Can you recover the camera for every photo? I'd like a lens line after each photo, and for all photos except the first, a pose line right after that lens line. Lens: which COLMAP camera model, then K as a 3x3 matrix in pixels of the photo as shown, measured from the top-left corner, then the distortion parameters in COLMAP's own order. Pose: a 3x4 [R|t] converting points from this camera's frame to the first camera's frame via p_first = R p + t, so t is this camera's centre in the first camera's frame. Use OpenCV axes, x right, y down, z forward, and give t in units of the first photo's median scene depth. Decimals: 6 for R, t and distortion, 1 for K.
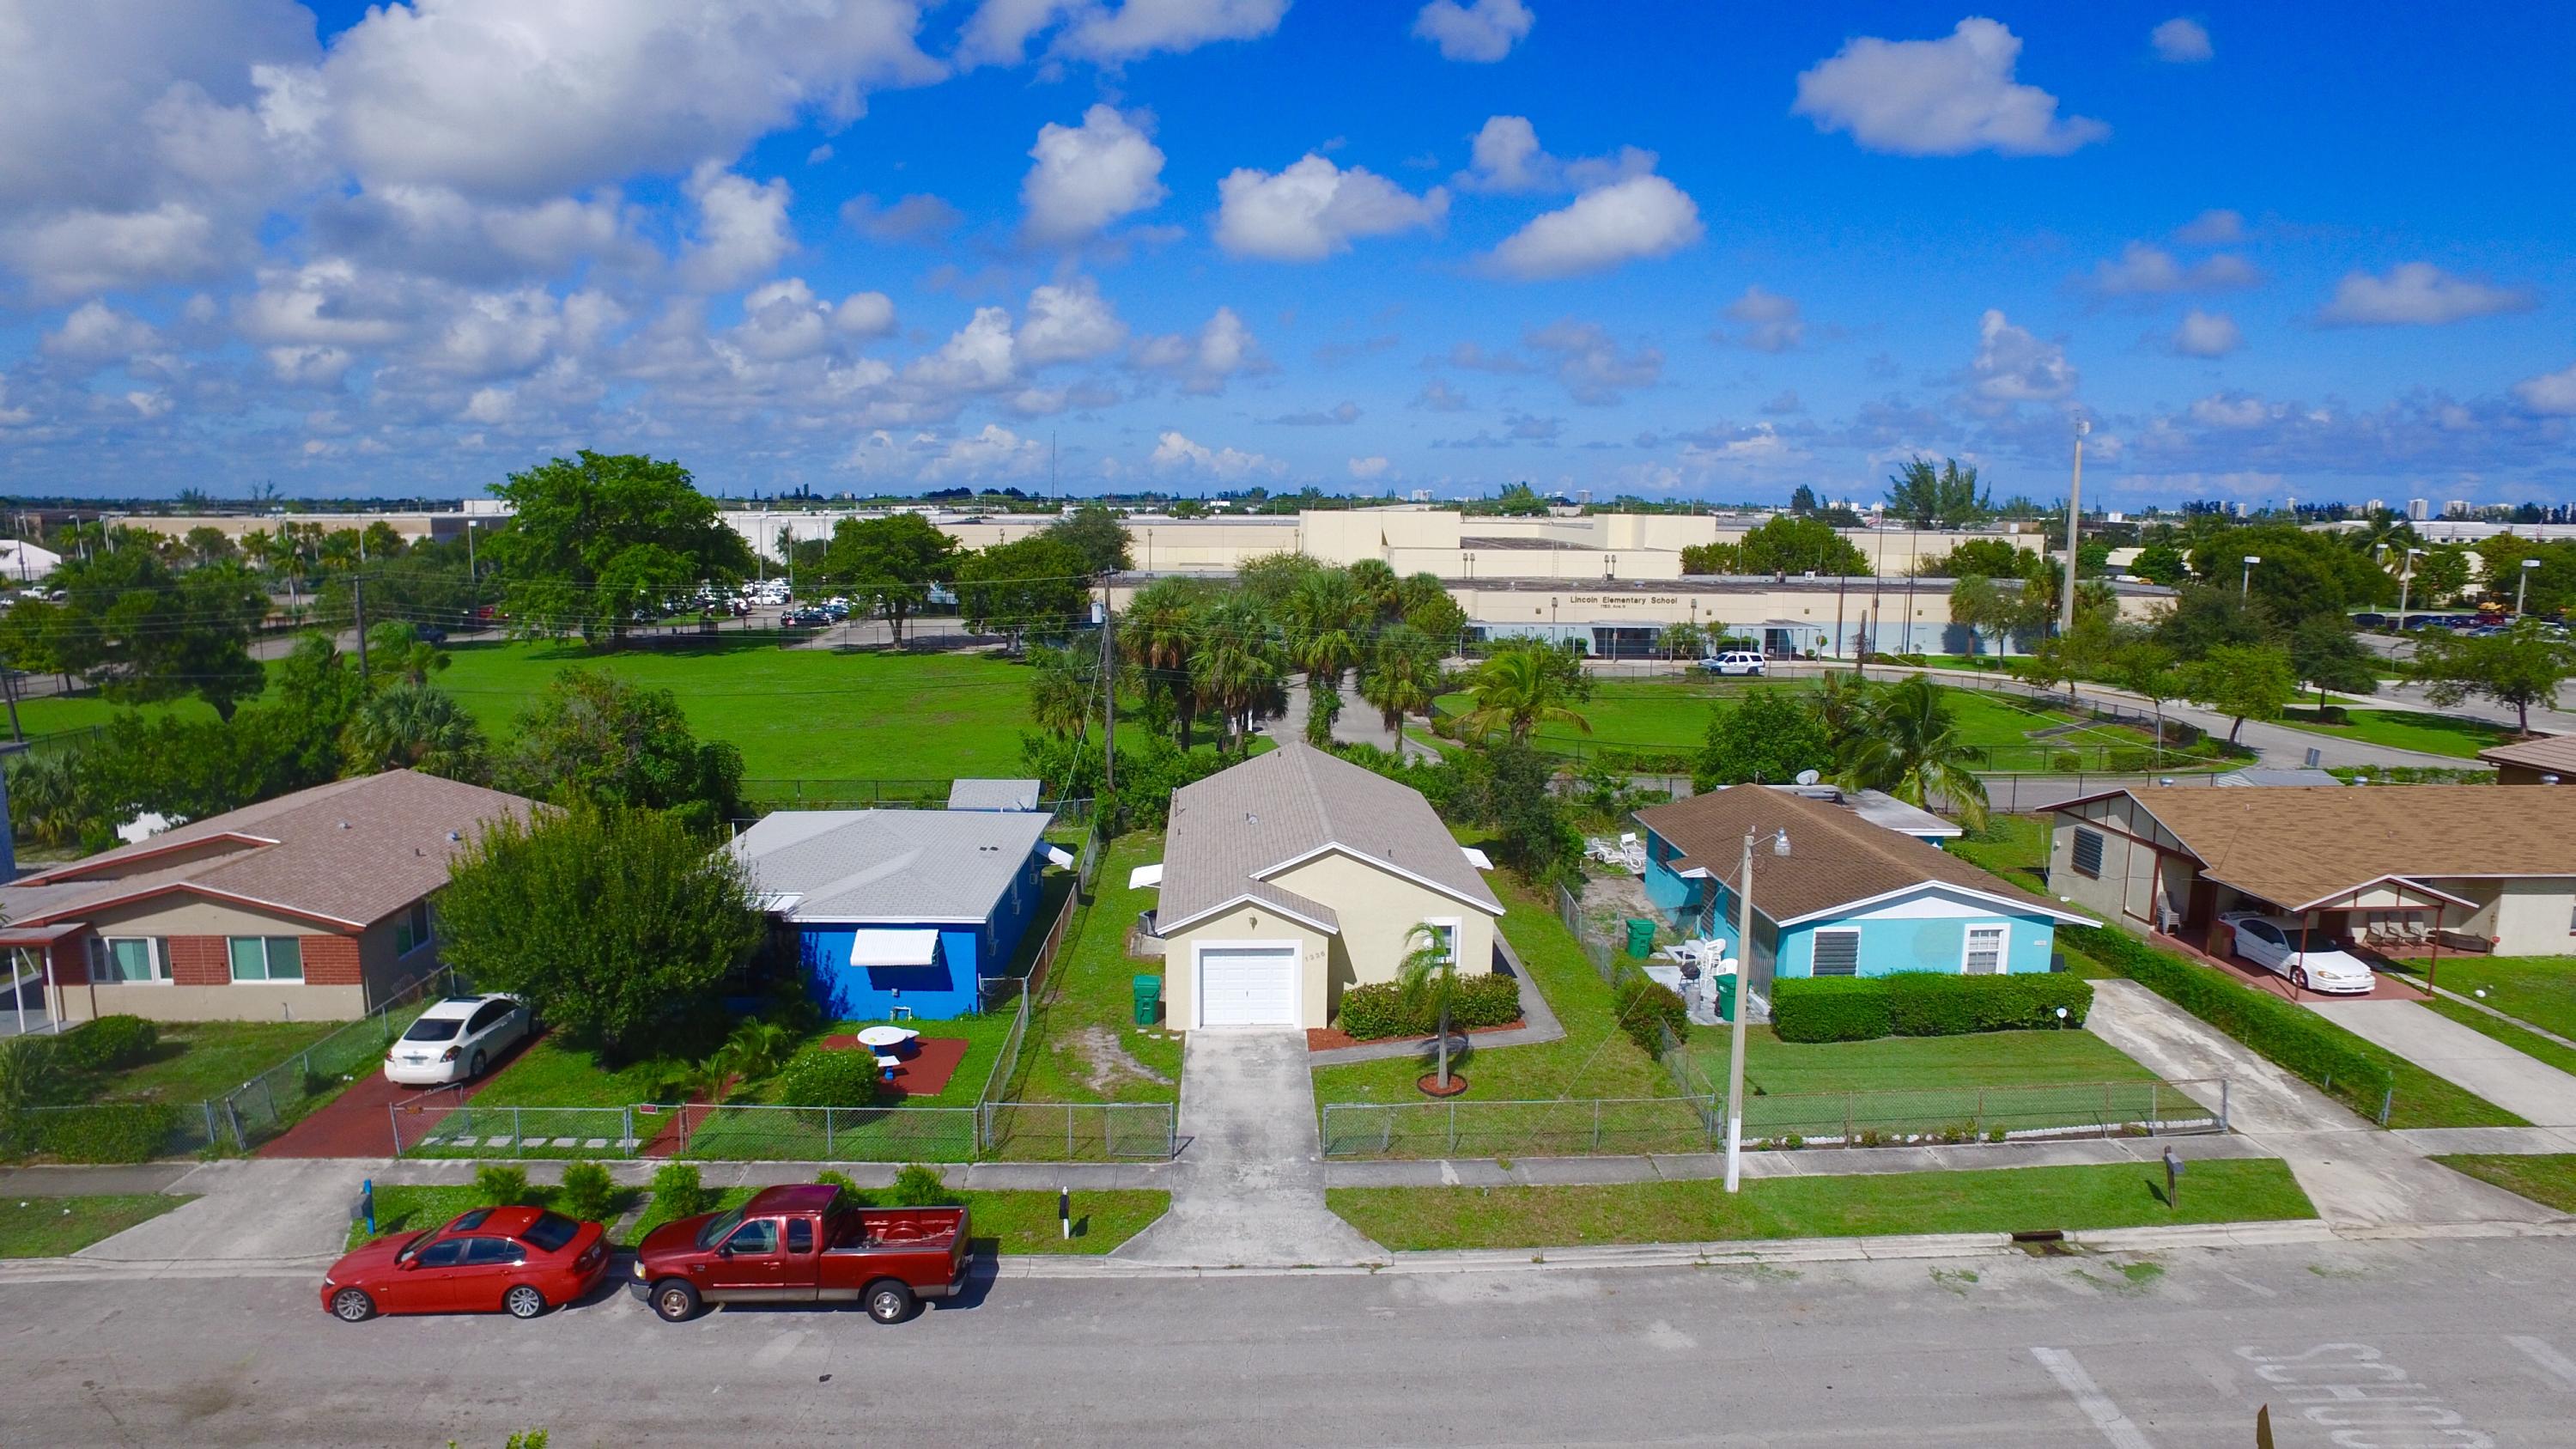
lens RADIAL K [[1498.9, 0, 1284.1], [0, 1498.9, 726.4], [0, 0, 1]] dist [-0.119834, 0.087540]
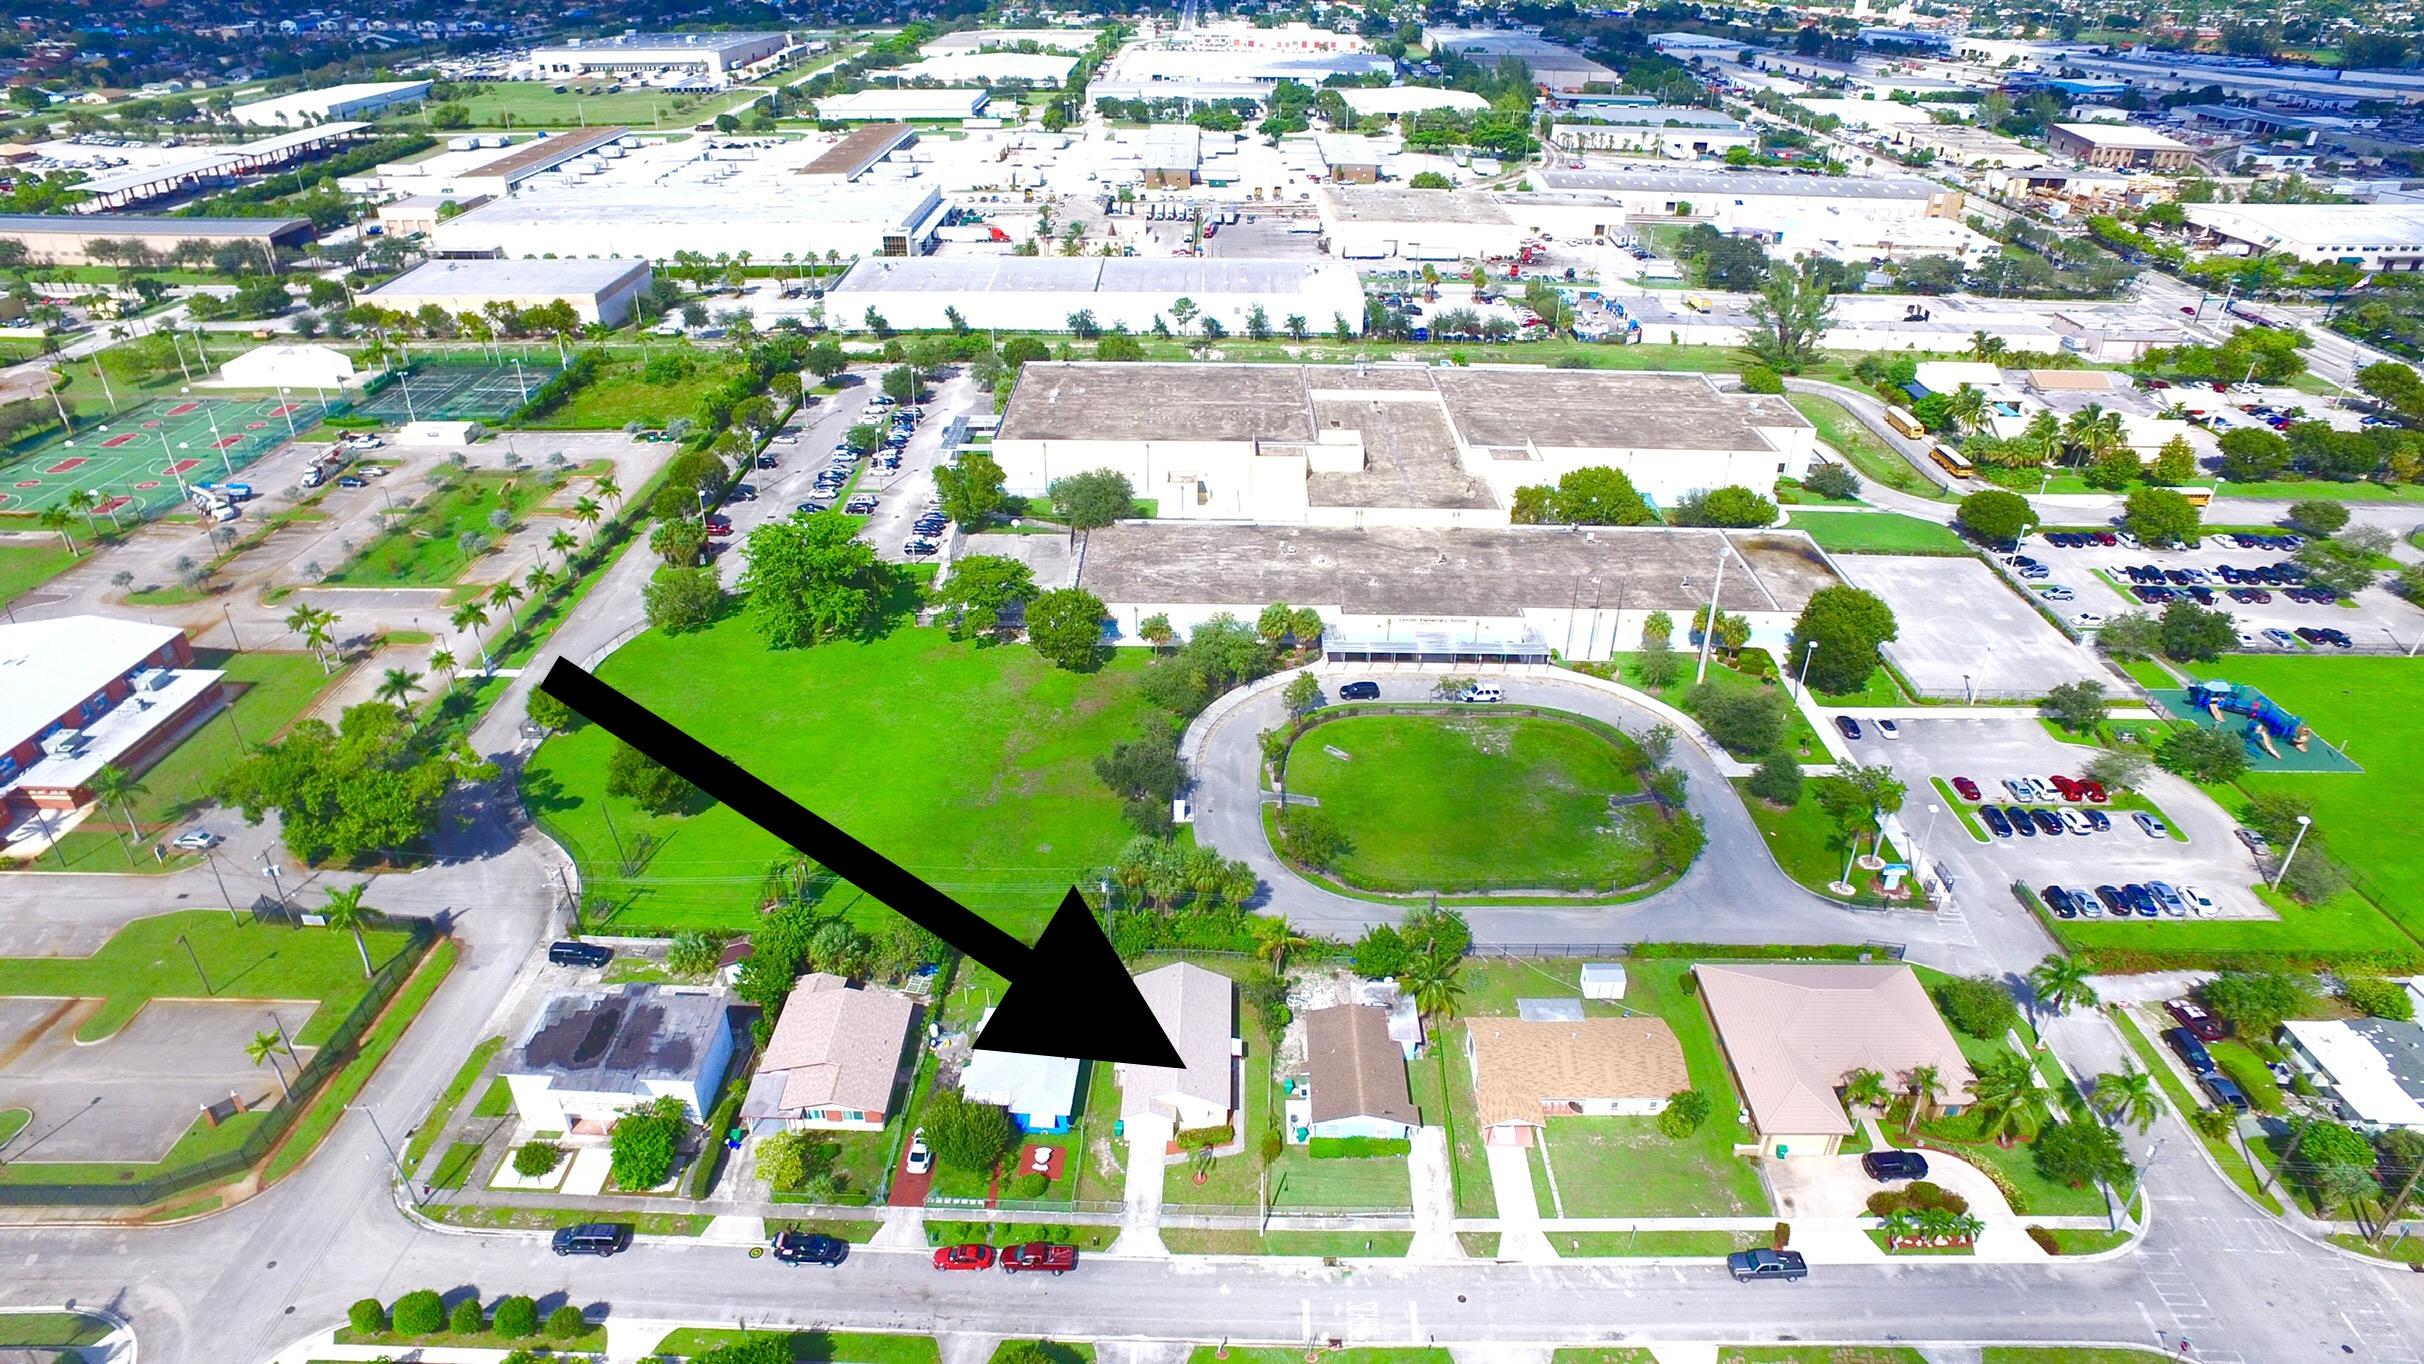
lens RADIAL K [[1410.3, 0, 1208.4], [0, 1410.3, 683.8], [0, 0, 1]] dist [-0.119834, 0.087540]
pose [[0.997675, 0.035388, -0.058248, 0.263813], [-0.011916, 0.932041, 0.362158, -1.954908], [0.067105, -0.360622, 0.930295, -1.575186]]
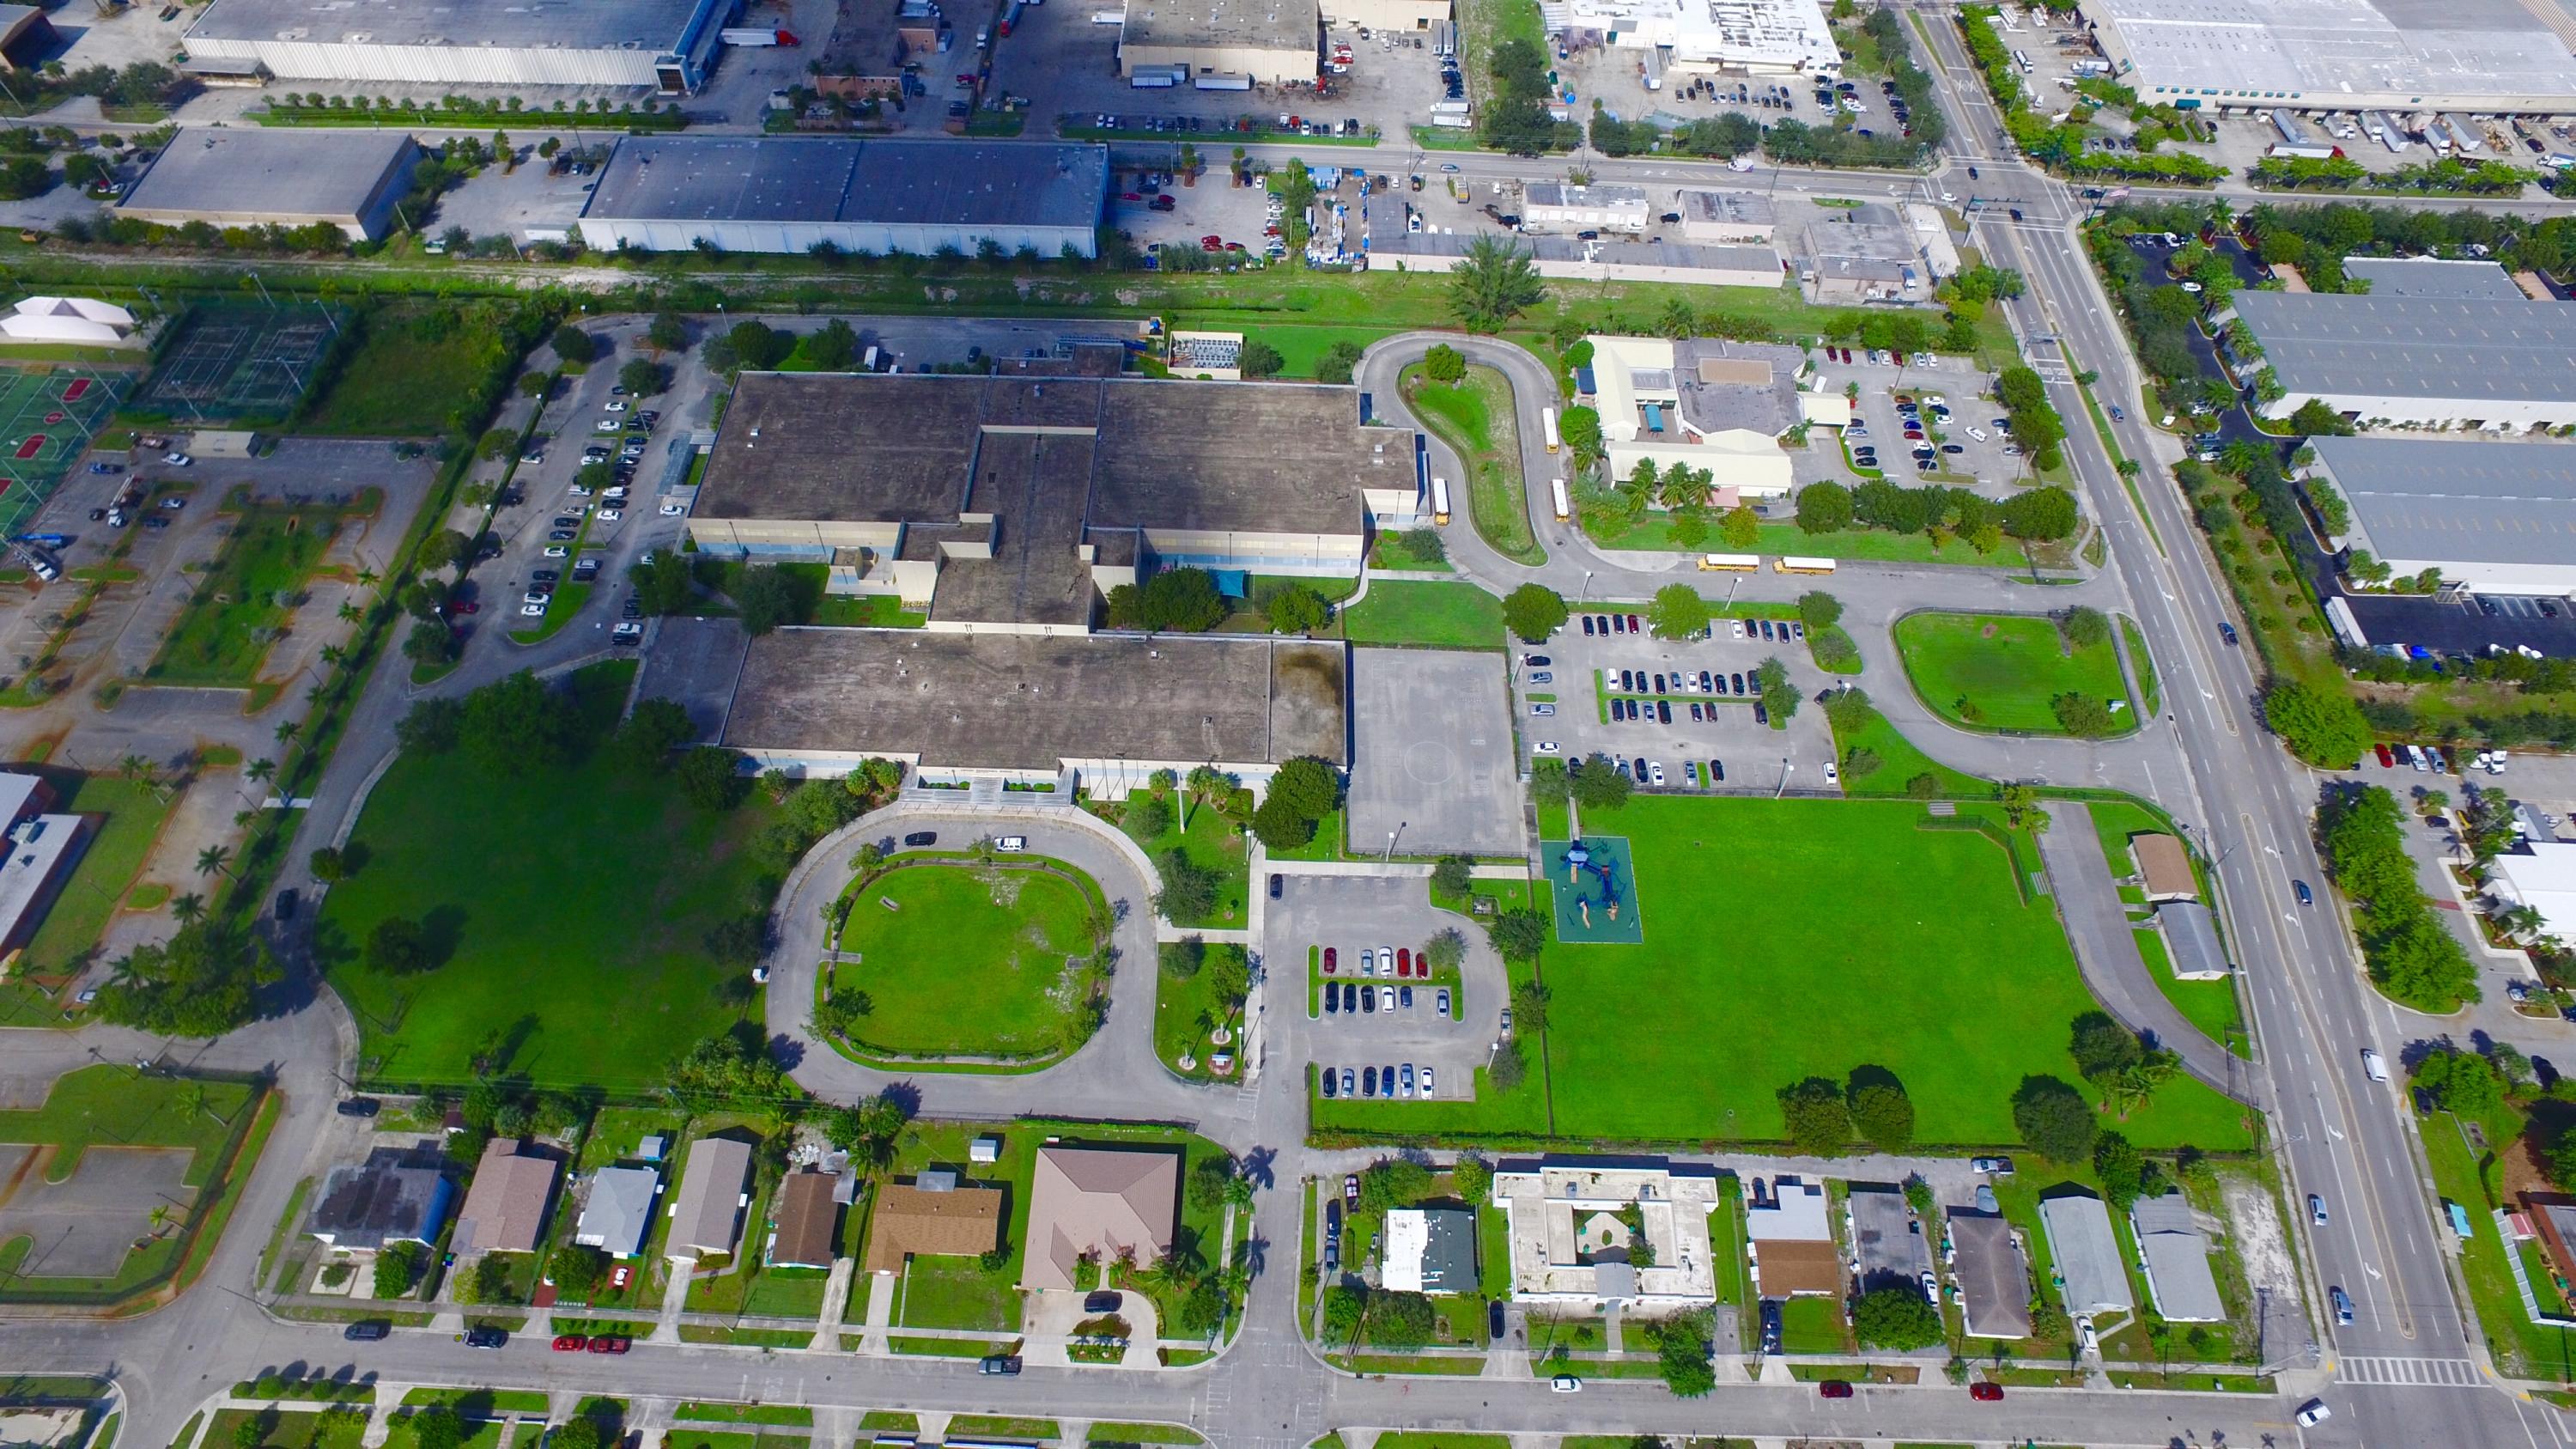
lens RADIAL K [[1498.9, 0, 1284.1], [0, 1498.9, 726.4], [0, 0, 1]] dist [-0.119834, 0.087540]
pose [[0.996642, 0.076266, -0.029817, 2.422365], [-0.032986, 0.707176, 0.706268, -5.606265], [0.074950, -0.702912, 0.707316, -1.431685]]
